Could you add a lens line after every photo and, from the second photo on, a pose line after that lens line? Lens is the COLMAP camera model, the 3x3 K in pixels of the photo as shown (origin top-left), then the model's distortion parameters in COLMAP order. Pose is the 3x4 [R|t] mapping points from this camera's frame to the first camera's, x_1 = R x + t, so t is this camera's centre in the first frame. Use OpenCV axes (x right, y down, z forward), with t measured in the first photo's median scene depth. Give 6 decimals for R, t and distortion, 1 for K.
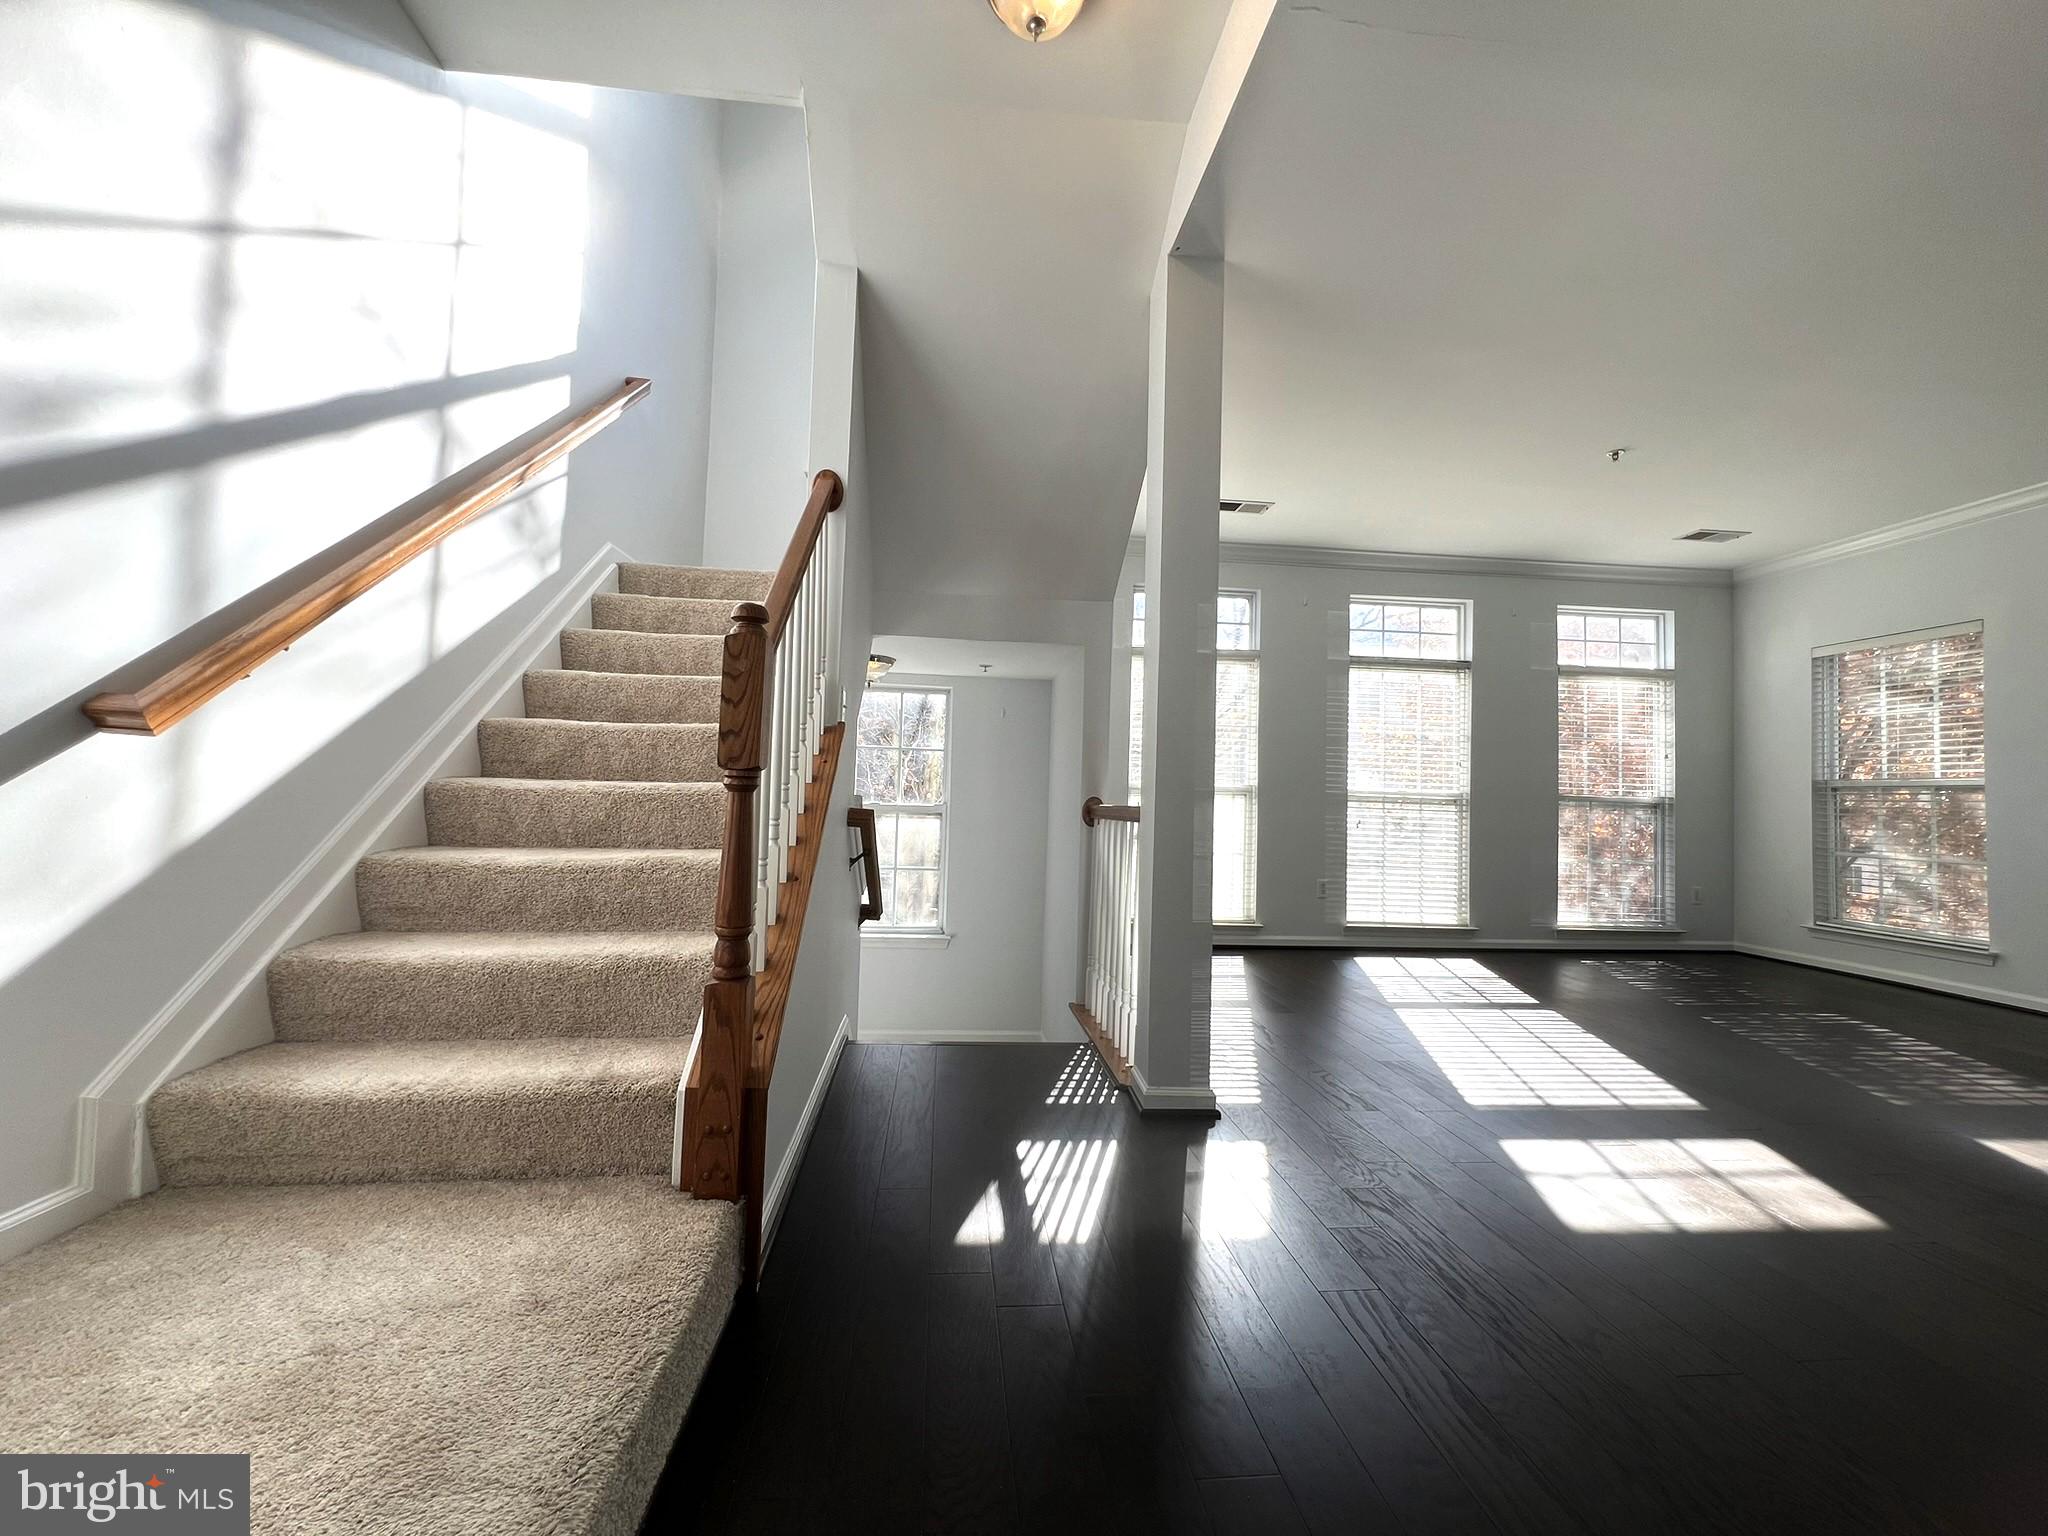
lens RADIAL K [[818.5, 0, 1015.8], [0, 818.5, 757.9], [0, 0, 1]] dist [-0.000869, 0.000028]
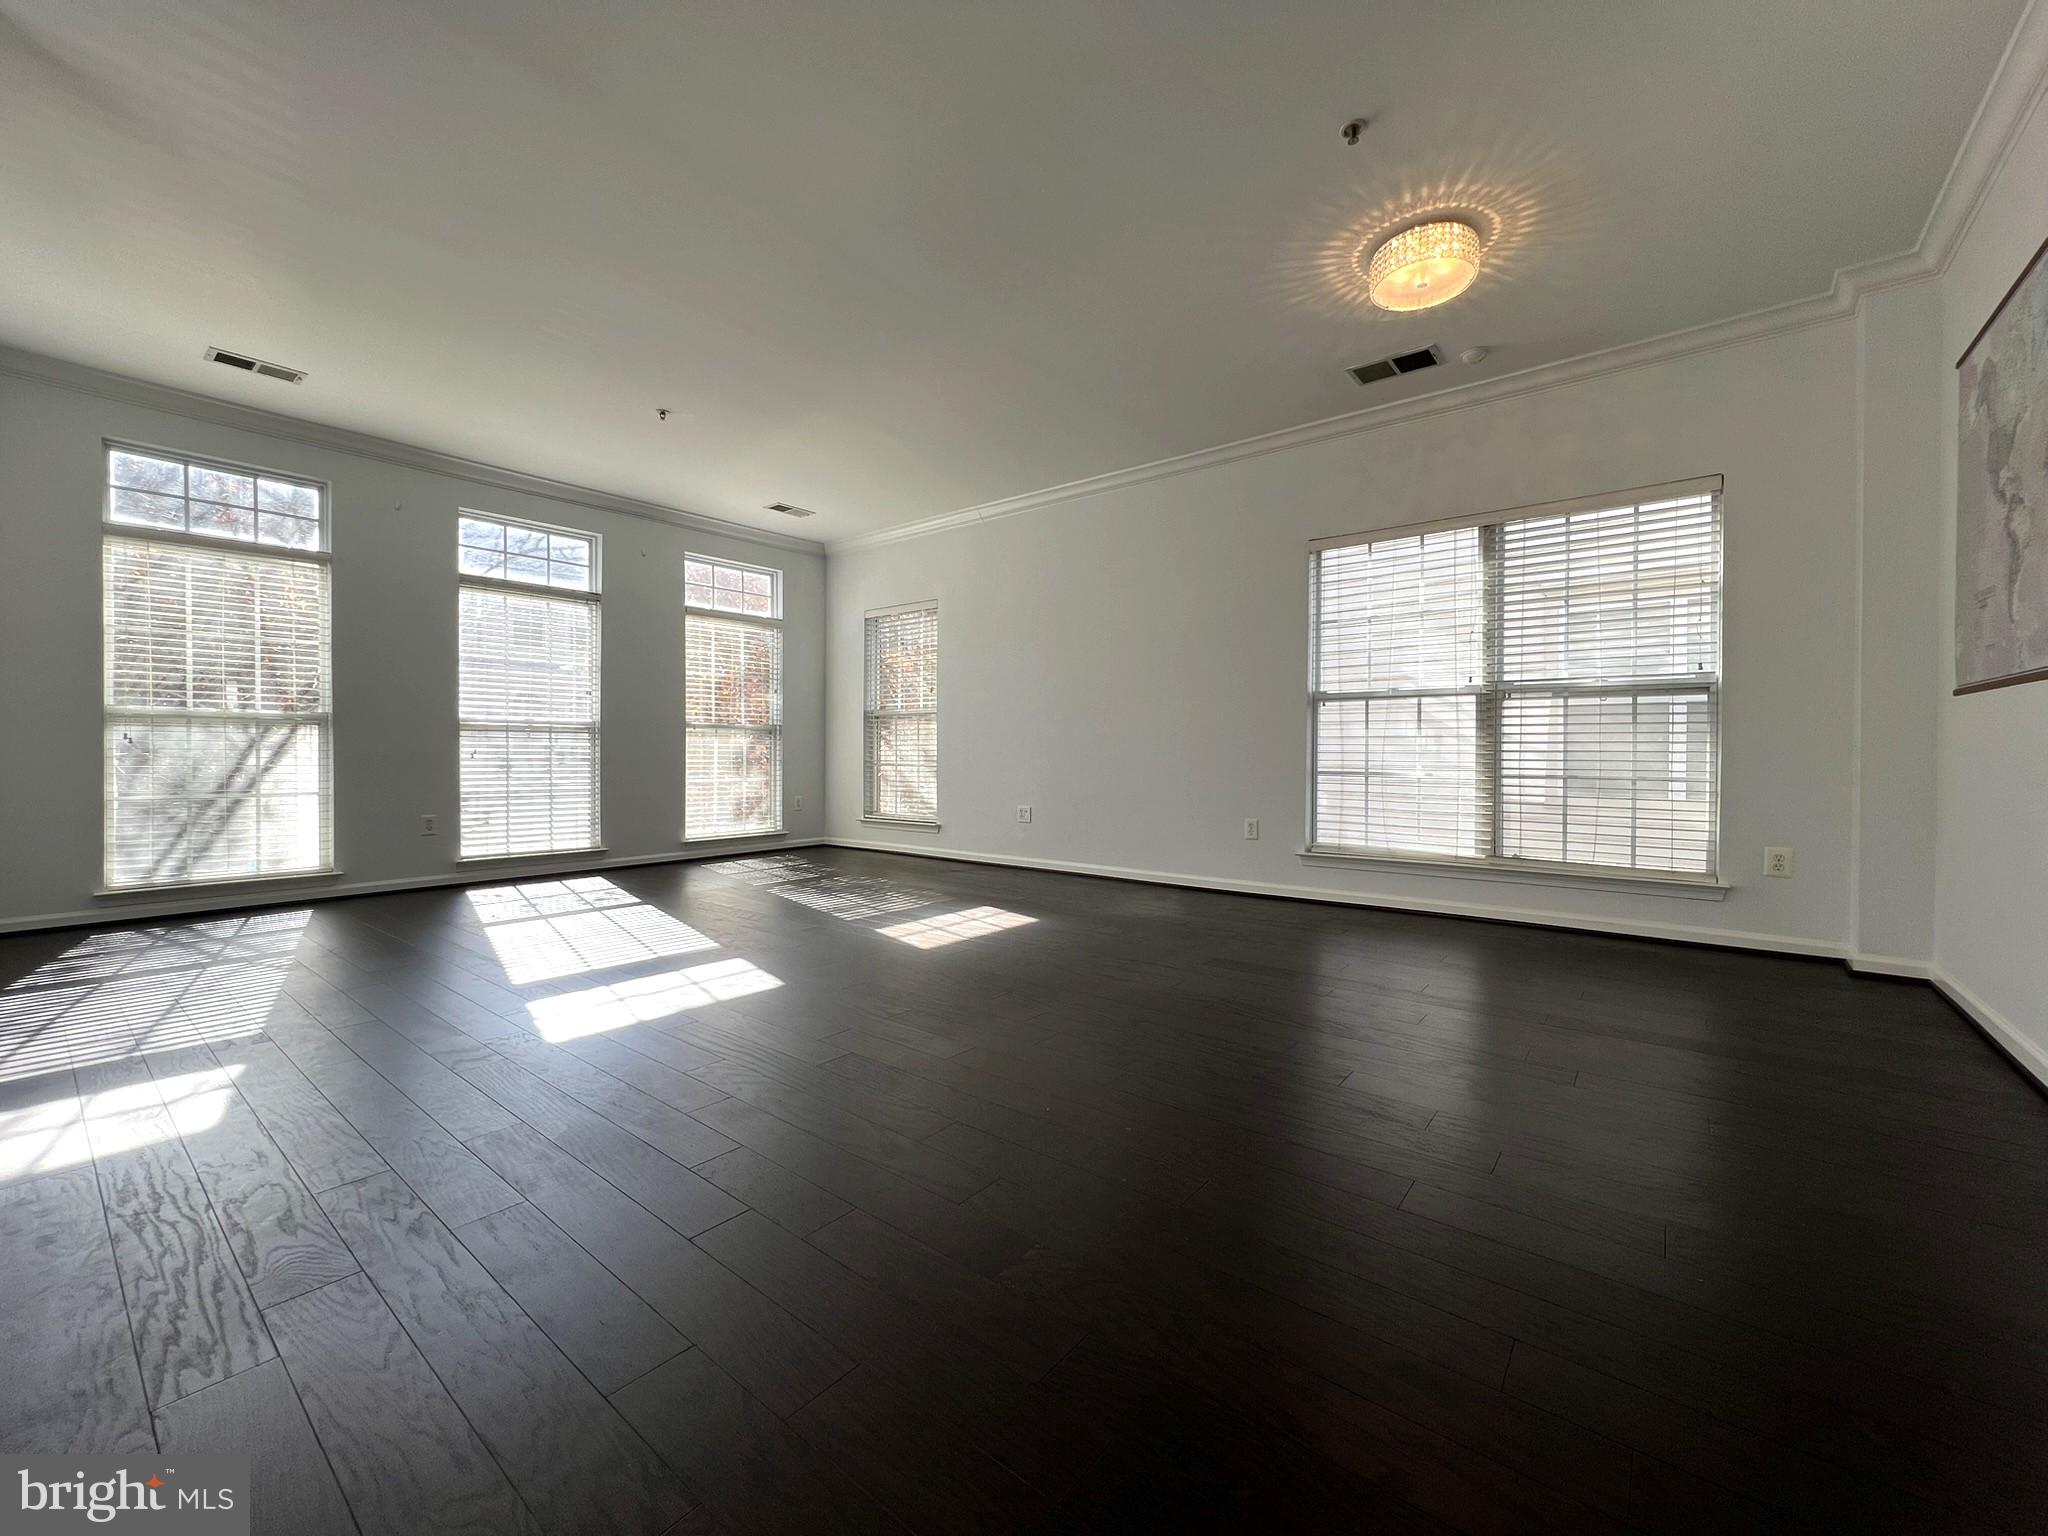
lens RADIAL K [[818.5, 0, 1016.4], [0, 818.5, 762.4], [0, 0, 1]] dist [-0.000869, 0.000028]
pose [[0.704317, -0.037380, 0.708901, 0.191990], [-0.015268, 0.997584, 0.067772, 0.016829], [-0.709722, -0.058557, 0.702044, -0.118782]]
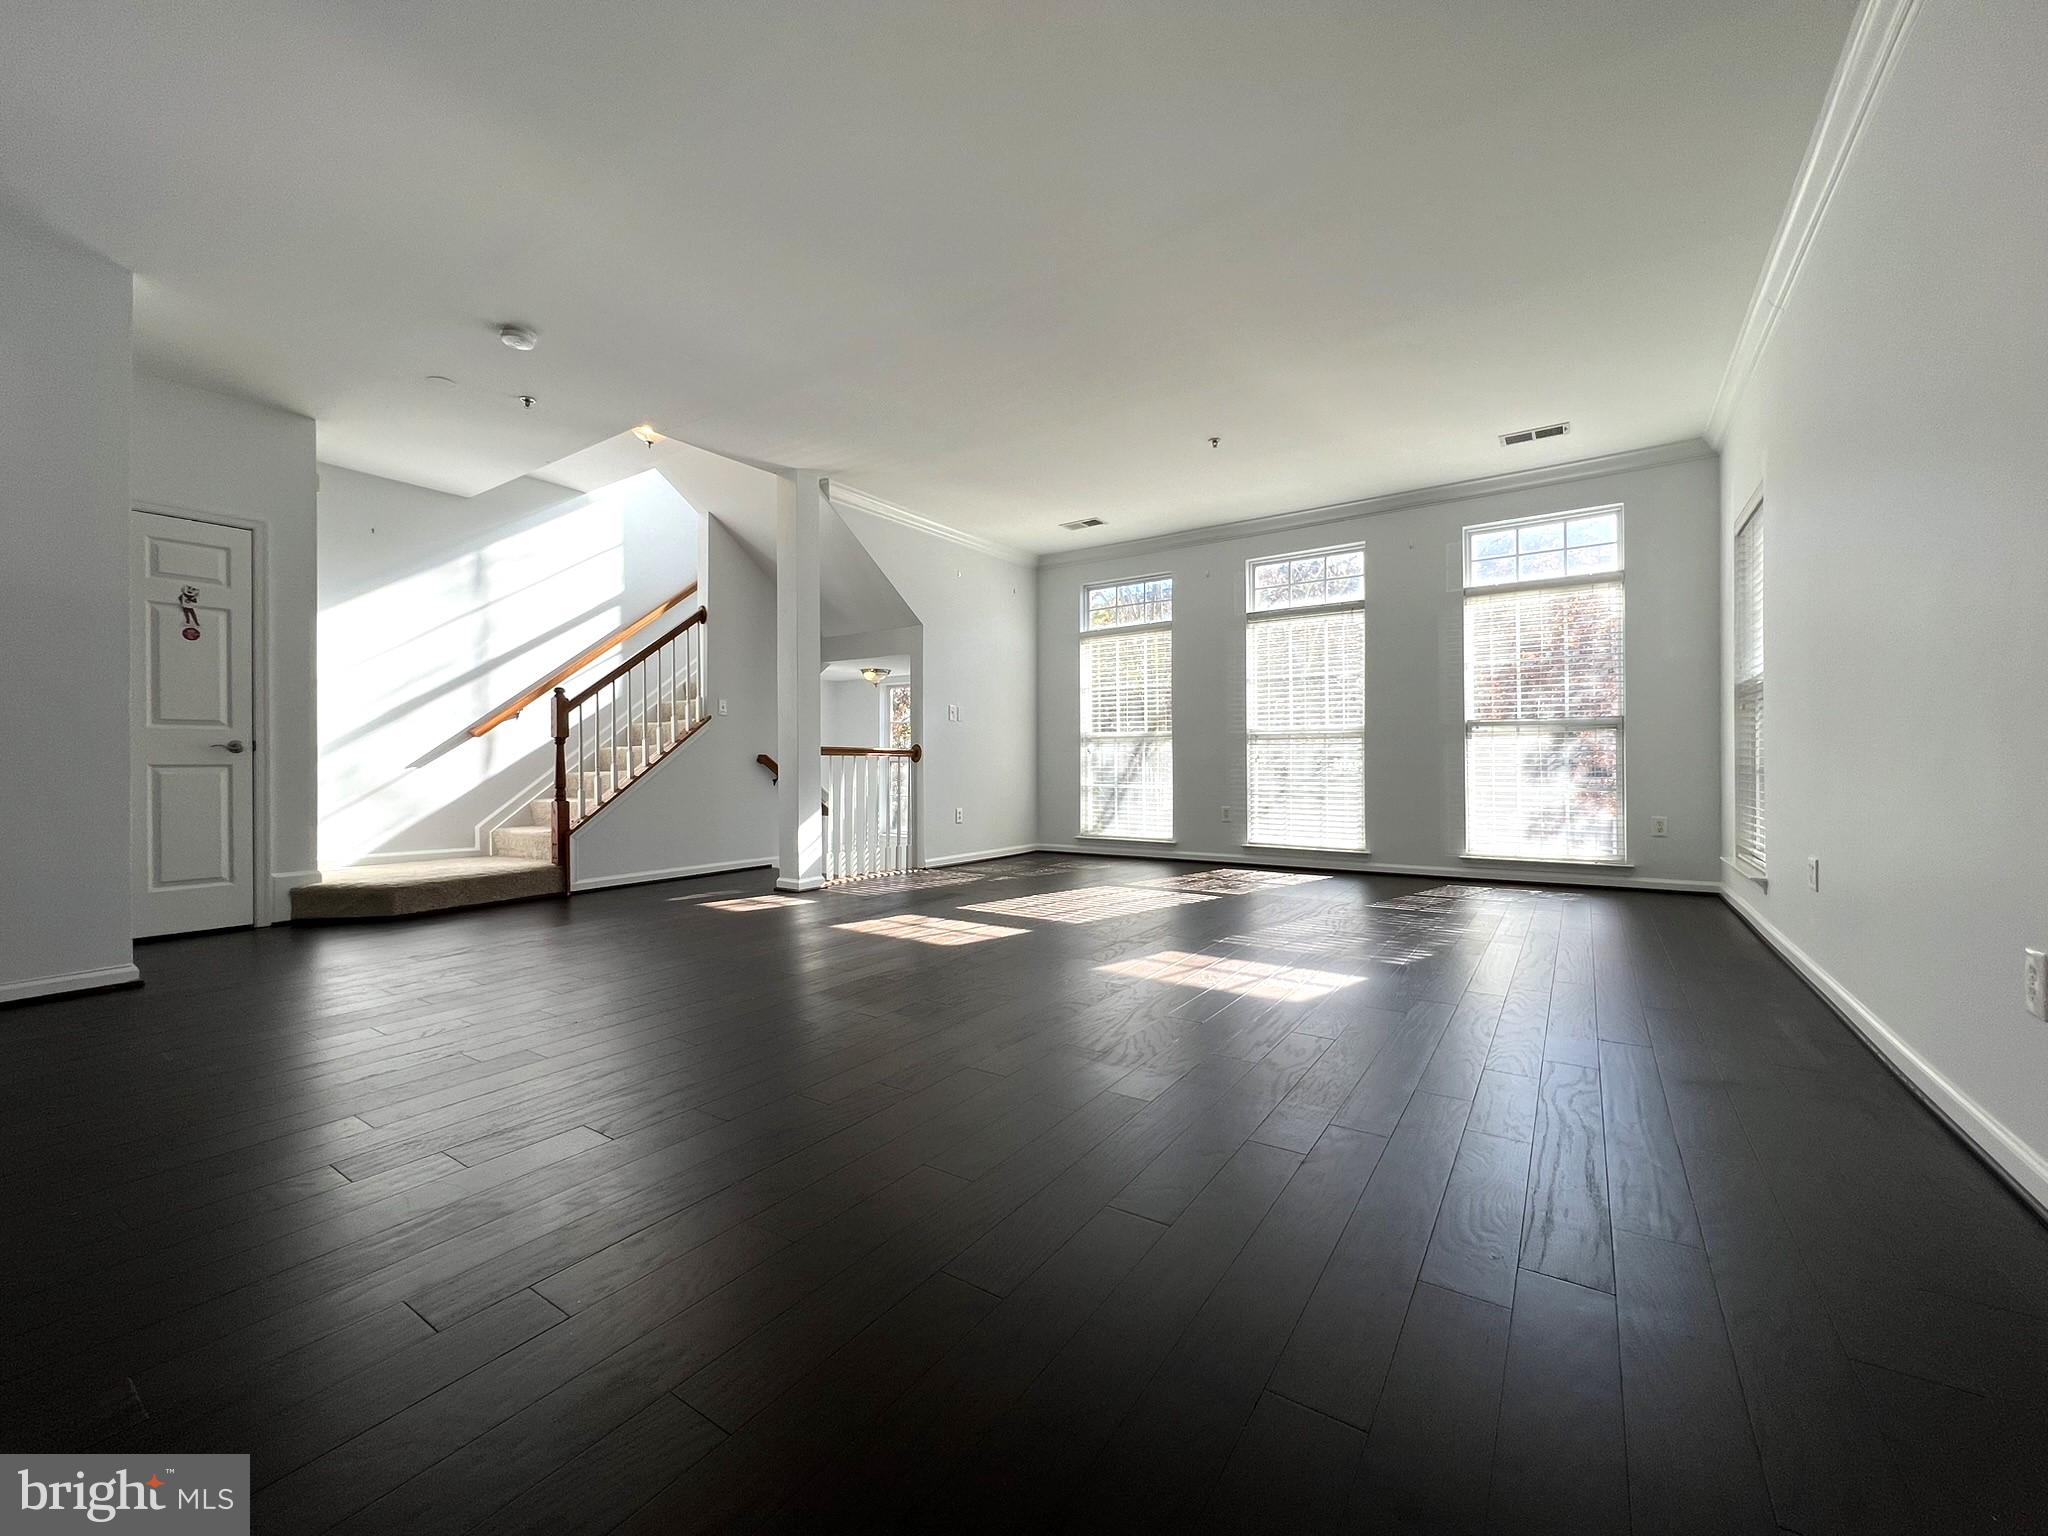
lens RADIAL K [[818.5, 0, 1028.7], [0, 818.5, 765.7], [0, 0, 1]] dist [-0.000869, 0.000028]
pose [[0.764677, -0.032333, -0.643602, 0.931184], [0.059597, 0.998008, 0.020671, 0.048436], [0.641652, -0.054163, 0.765081, -0.094469]]
